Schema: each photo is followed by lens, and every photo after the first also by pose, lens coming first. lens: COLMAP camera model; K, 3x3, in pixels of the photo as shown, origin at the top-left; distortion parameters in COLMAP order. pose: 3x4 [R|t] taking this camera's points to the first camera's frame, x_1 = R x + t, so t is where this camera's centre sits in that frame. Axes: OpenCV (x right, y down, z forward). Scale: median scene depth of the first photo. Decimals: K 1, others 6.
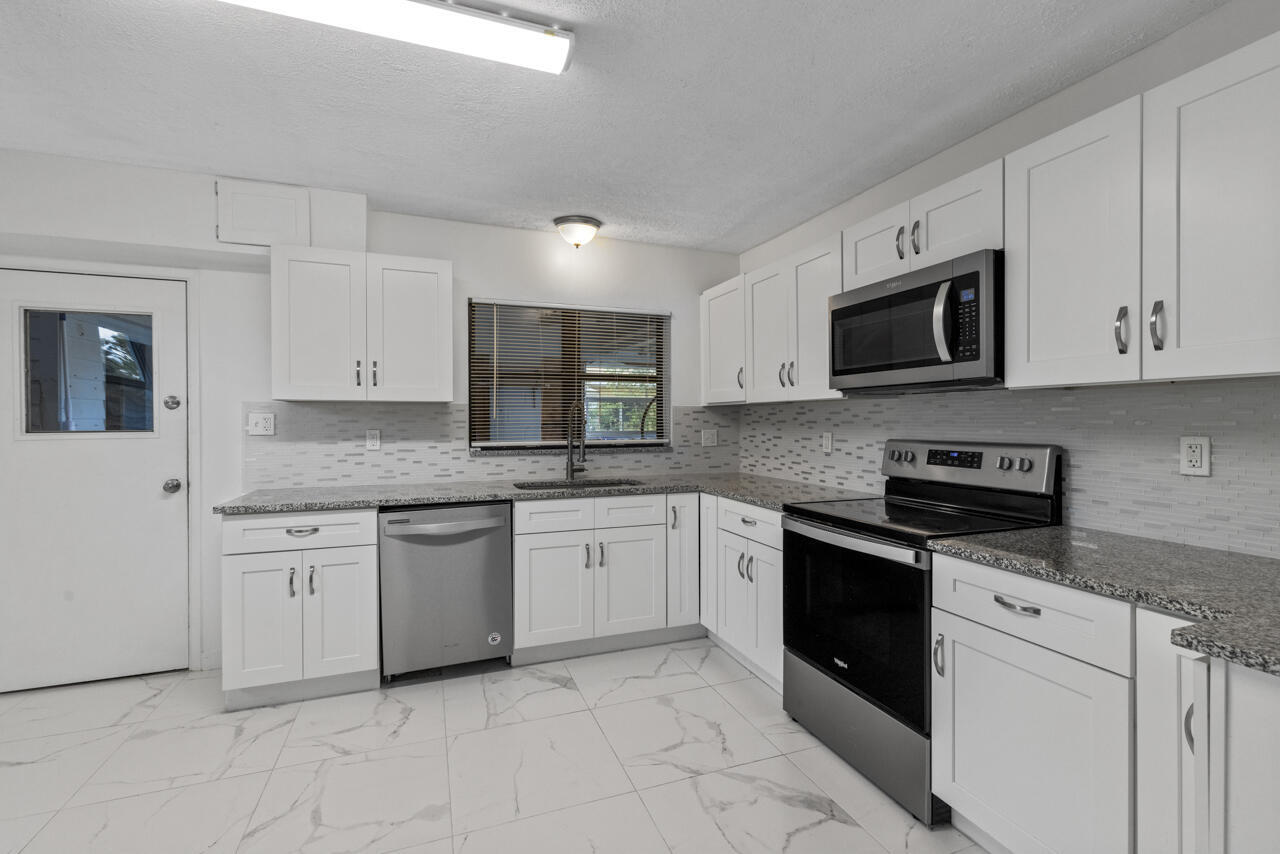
lens RADIAL K [[574.5, 0, 649.1], [0, 574.5, 424.9], [0, 0, 1]] dist [0.001827, -0.000993]
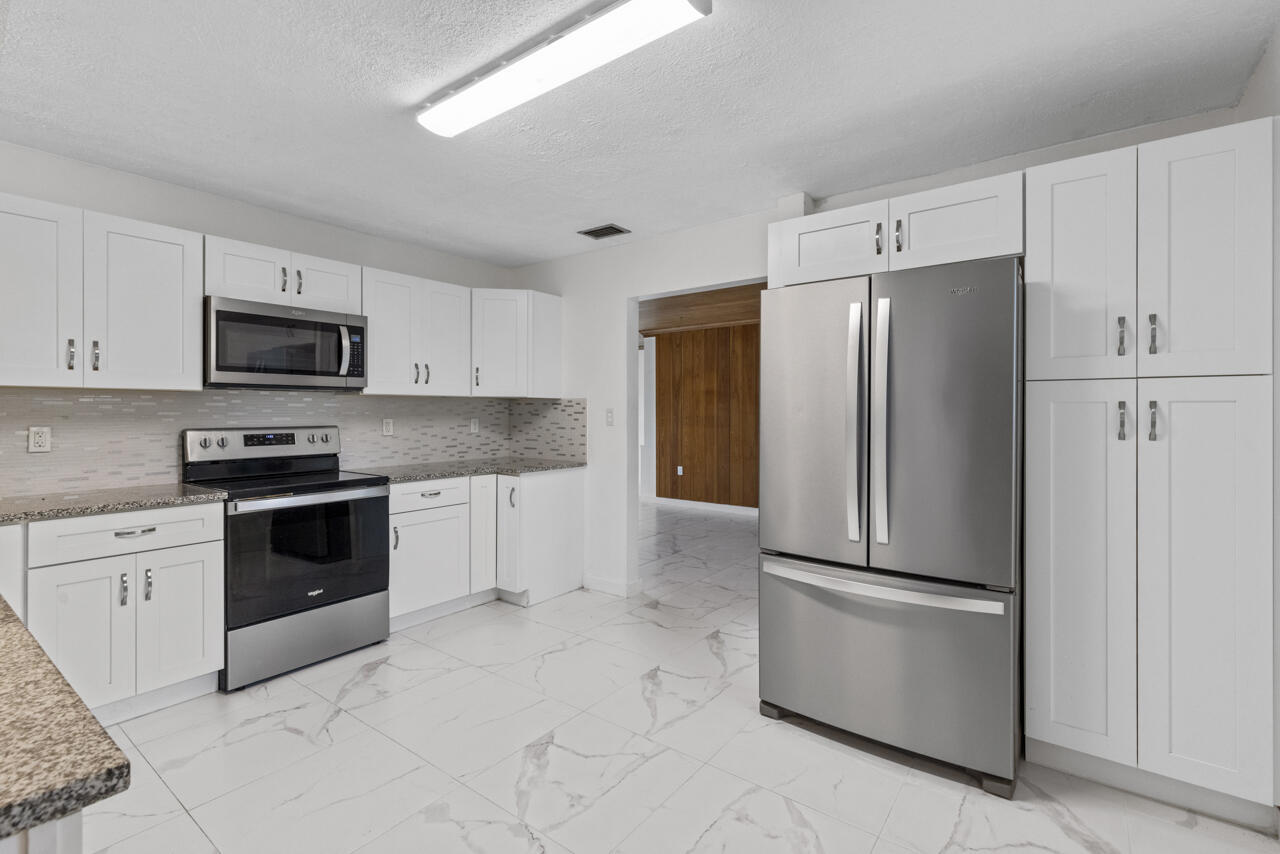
lens RADIAL K [[574.5, 0, 647.7], [0, 574.5, 416.0], [0, 0, 1]] dist [0.001827, -0.000993]
pose [[-0.534982, -0.005168, 0.844848, -1.189651], [0.009369, 0.999884, 0.012049, -0.006109], [-0.844811, 0.014361, -0.534871, 1.036737]]
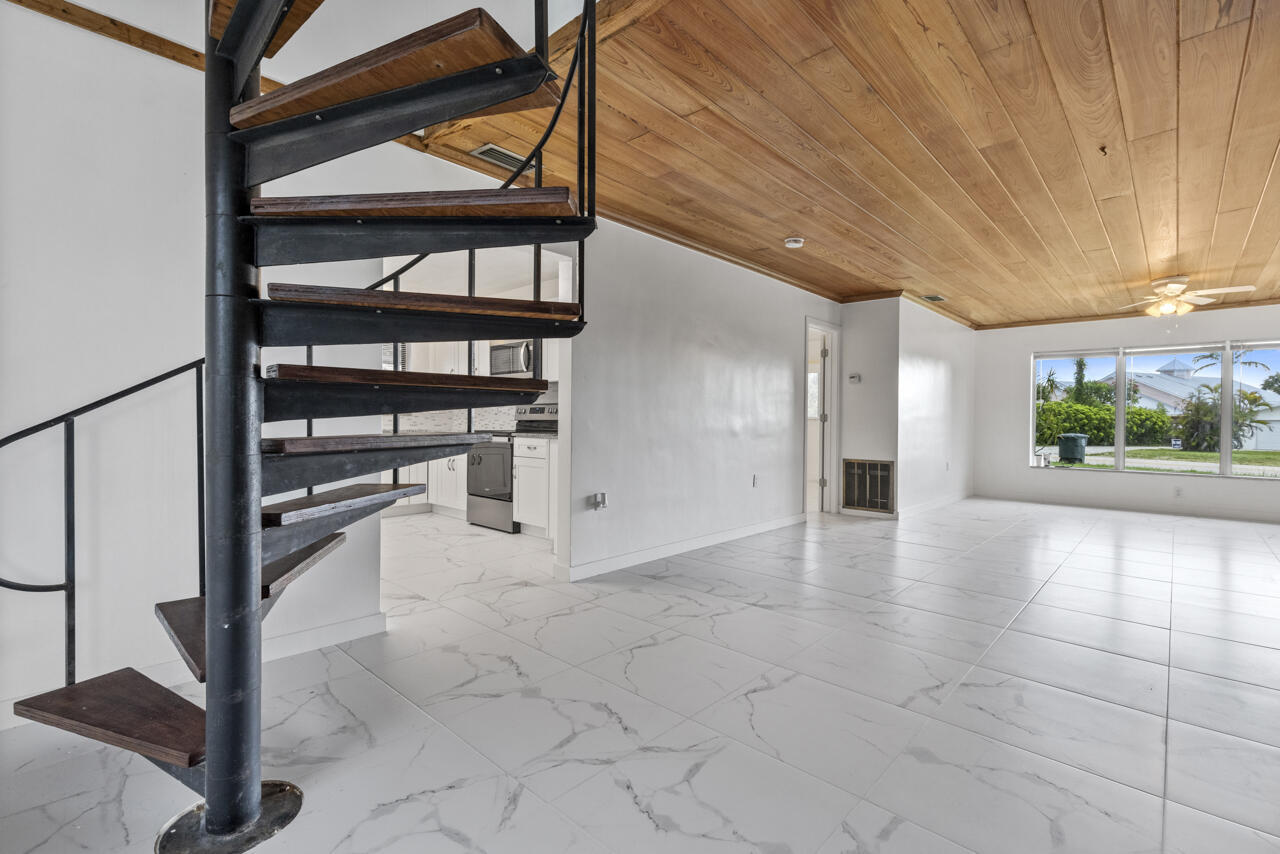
lens RADIAL K [[574.5, 0, 646.3], [0, 574.5, 424.6], [0, 0, 1]] dist [0.001827, -0.000993]
pose [[0.903009, 0.003409, 0.429607, -0.116928], [-0.002726, 0.999994, -0.002205, 0.133395], [-0.429612, 0.000821, 0.903013, -1.550447]]
